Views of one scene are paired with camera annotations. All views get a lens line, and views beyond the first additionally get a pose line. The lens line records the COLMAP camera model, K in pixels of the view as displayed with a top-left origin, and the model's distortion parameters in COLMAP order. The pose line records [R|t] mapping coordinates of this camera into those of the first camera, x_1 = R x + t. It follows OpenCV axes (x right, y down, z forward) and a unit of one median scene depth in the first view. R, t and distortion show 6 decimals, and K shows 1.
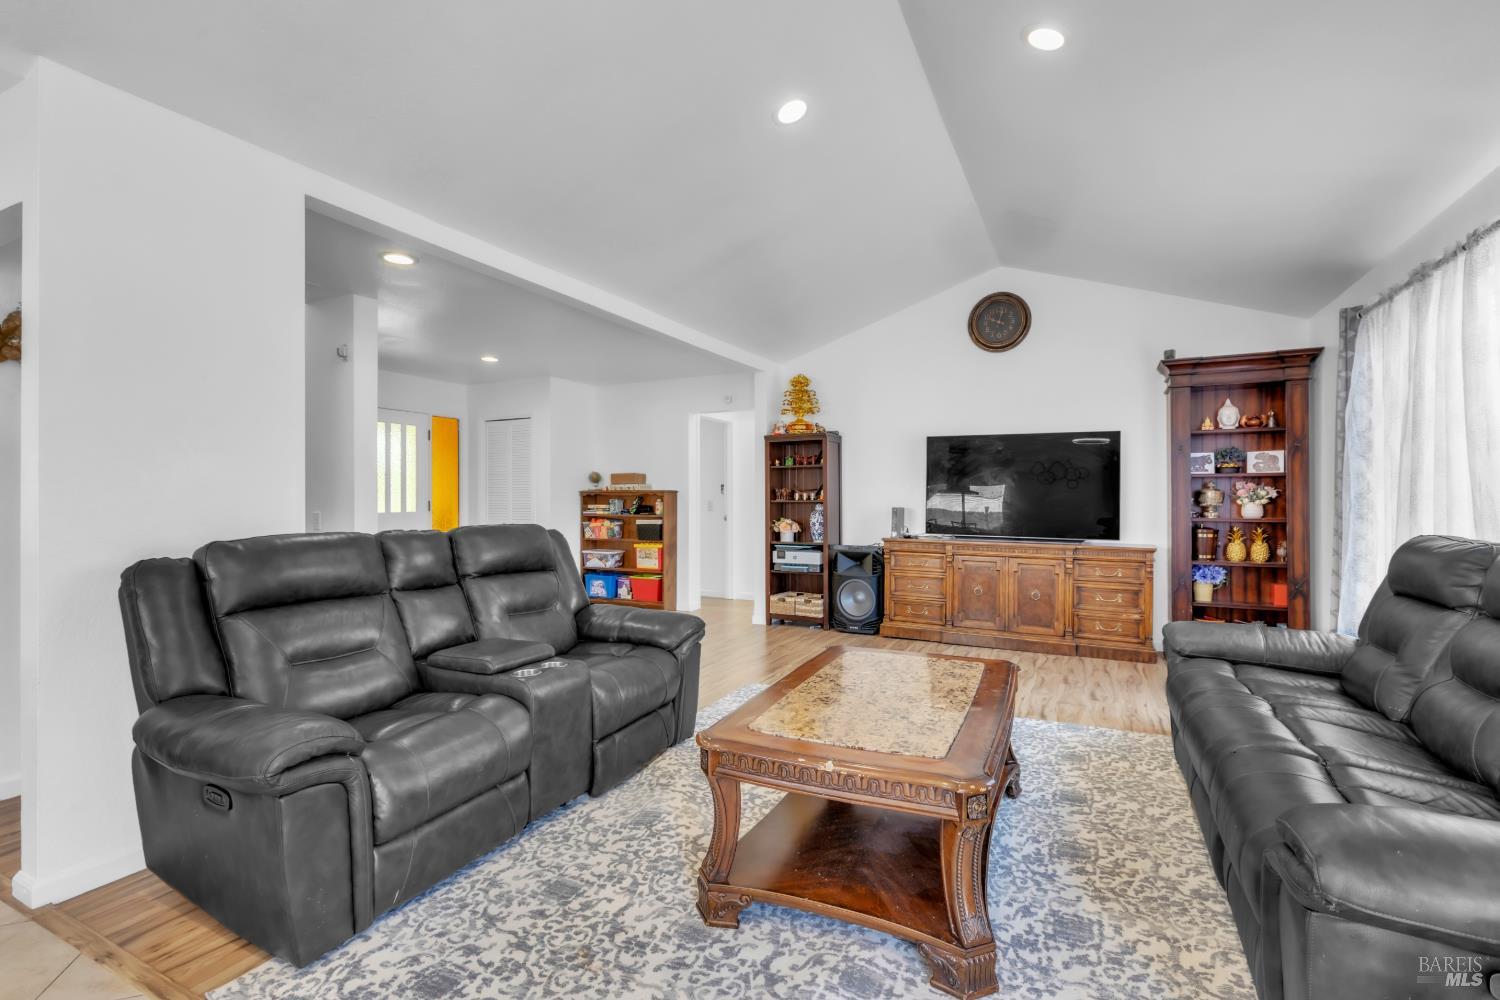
lens RADIAL K [[683.6, 0, 747.0], [0, 683.6, 490.7], [0, 0, 1]] dist [0.001578, 0.000235]
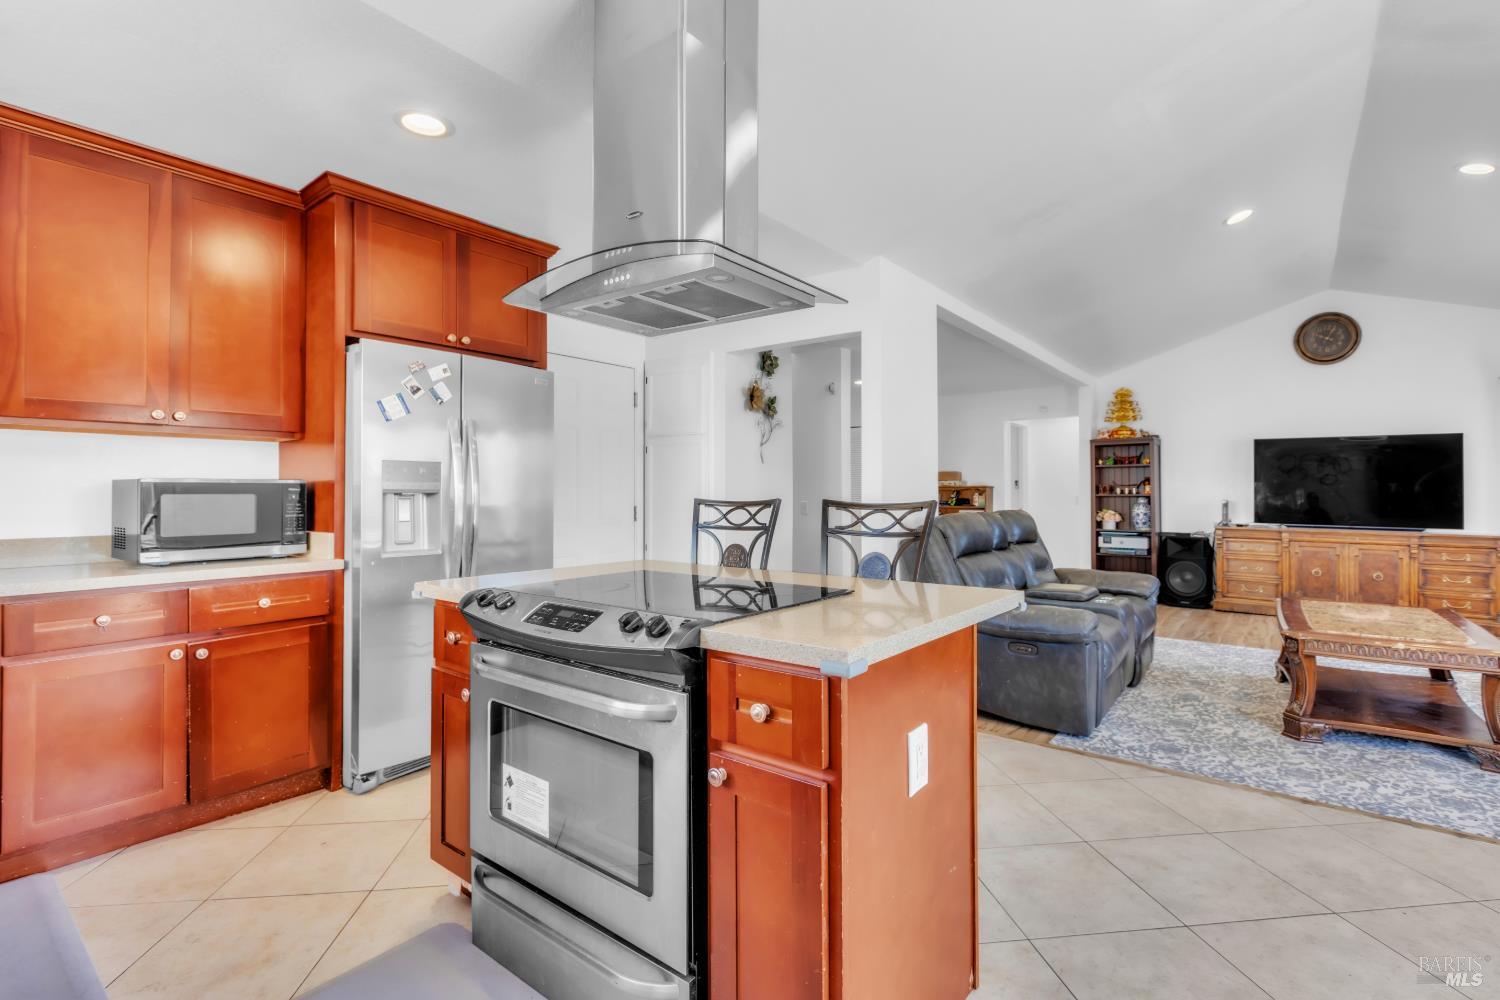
lens RADIAL K [[682.8, 0, 751.5], [0, 682.8, 482.5], [0, 0, 1]] dist [-0.002098, -0.001050]
pose [[0.979051, -0.002575, -0.203597, -0.343474], [0.001911, 0.999992, -0.003456, -0.003502], [0.203604, 0.002995, 0.979049, -0.310380]]
